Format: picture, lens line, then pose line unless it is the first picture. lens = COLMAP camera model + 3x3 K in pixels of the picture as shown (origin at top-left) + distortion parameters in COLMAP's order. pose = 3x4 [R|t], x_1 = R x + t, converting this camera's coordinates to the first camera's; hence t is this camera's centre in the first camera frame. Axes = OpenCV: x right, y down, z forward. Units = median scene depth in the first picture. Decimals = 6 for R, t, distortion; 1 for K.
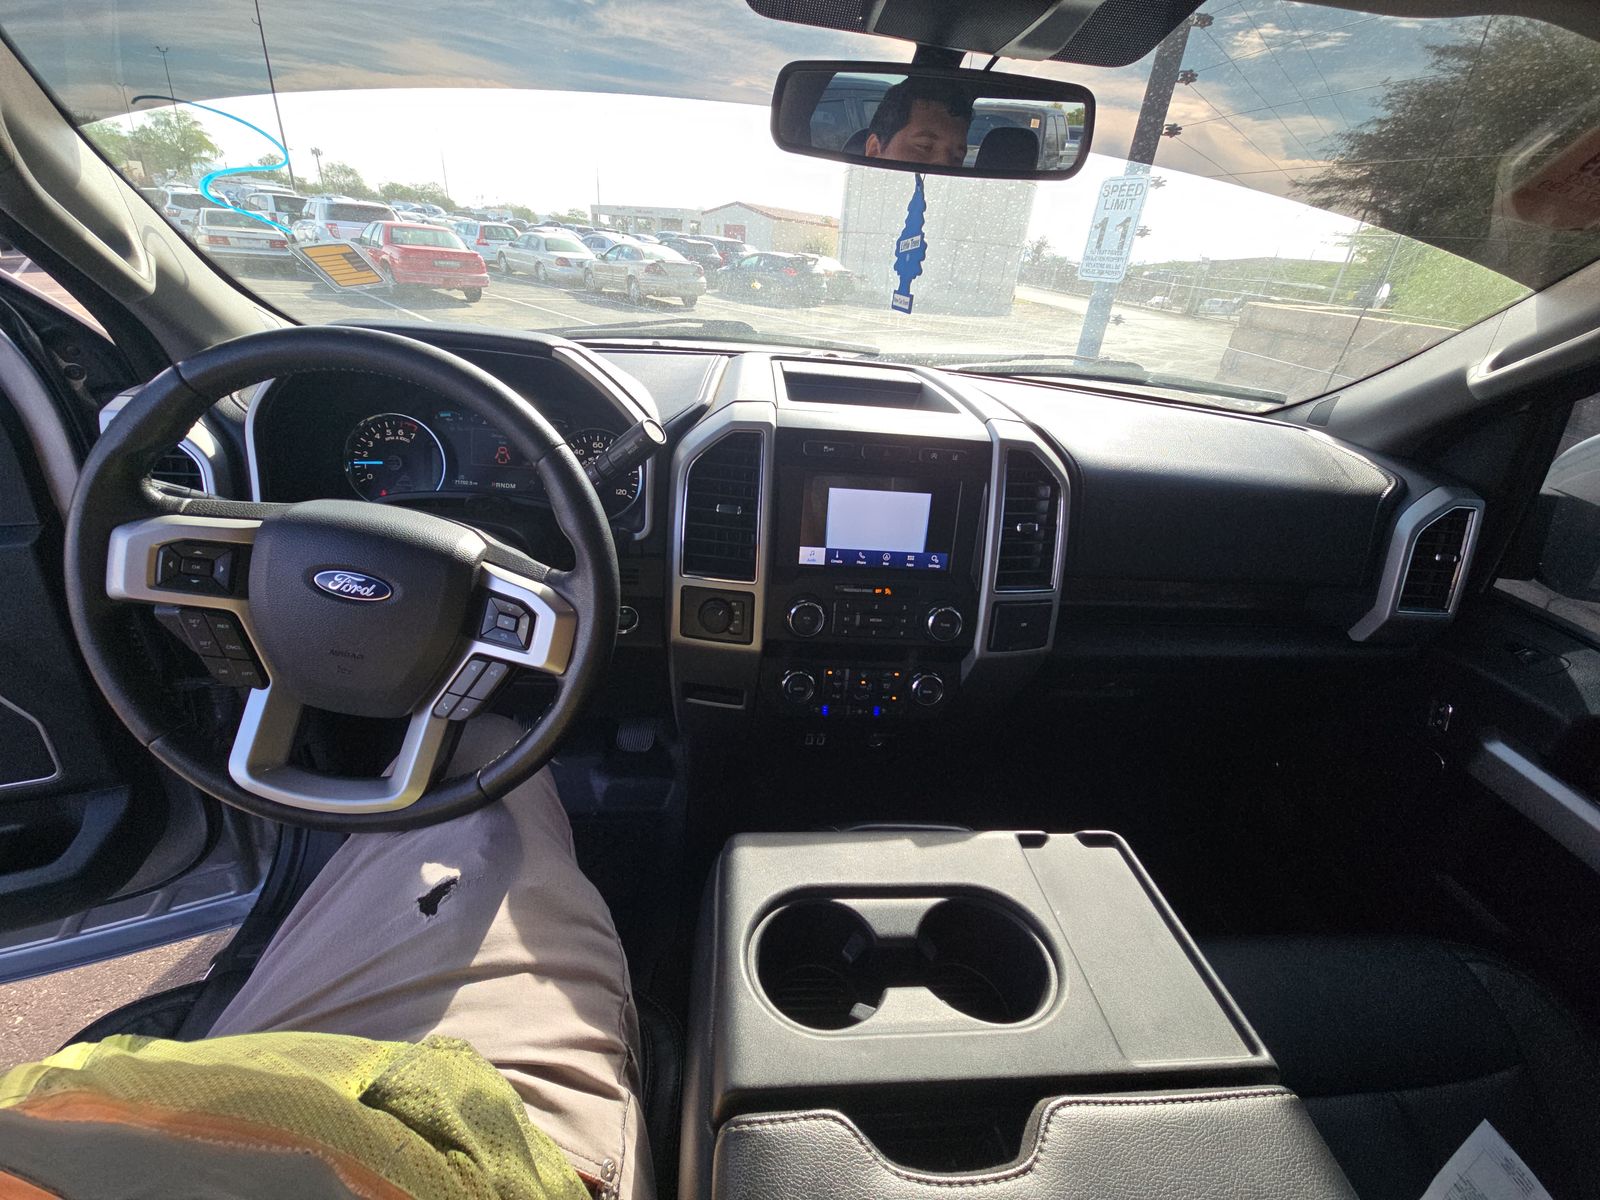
lens RADIAL K [[688.5, 0, 780.7], [0, 688.5, 589.2], [0, 0, 1]] dist [-0.000226, -0.000539]
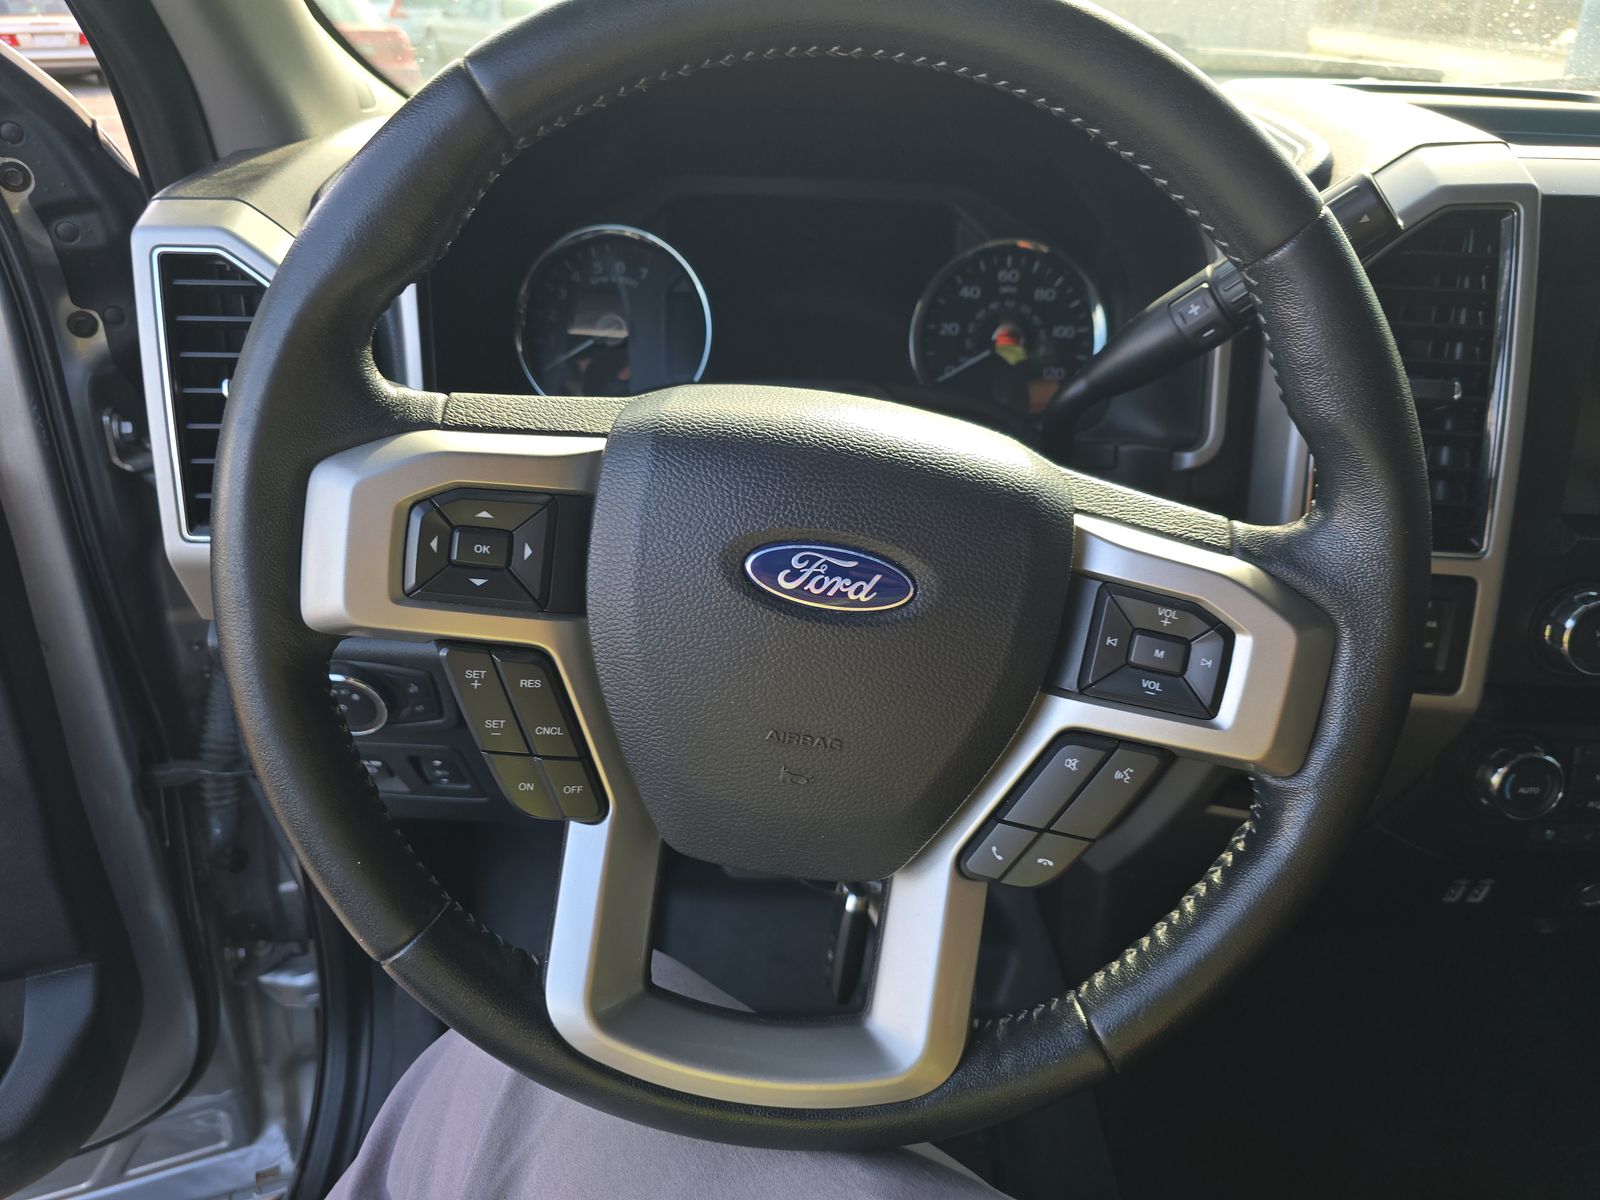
lens RADIAL K [[1195.0, 0, 800.0], [0, 1195.0, 600.0], [0, 0, 1]] dist [0.004198, -0.003995]
pose [[0.992637, -0.035938, -0.115676, -0.533655], [0.038796, 0.998993, 0.022551, -0.008800], [0.114749, -0.026873, 0.993031, 0.264210]]
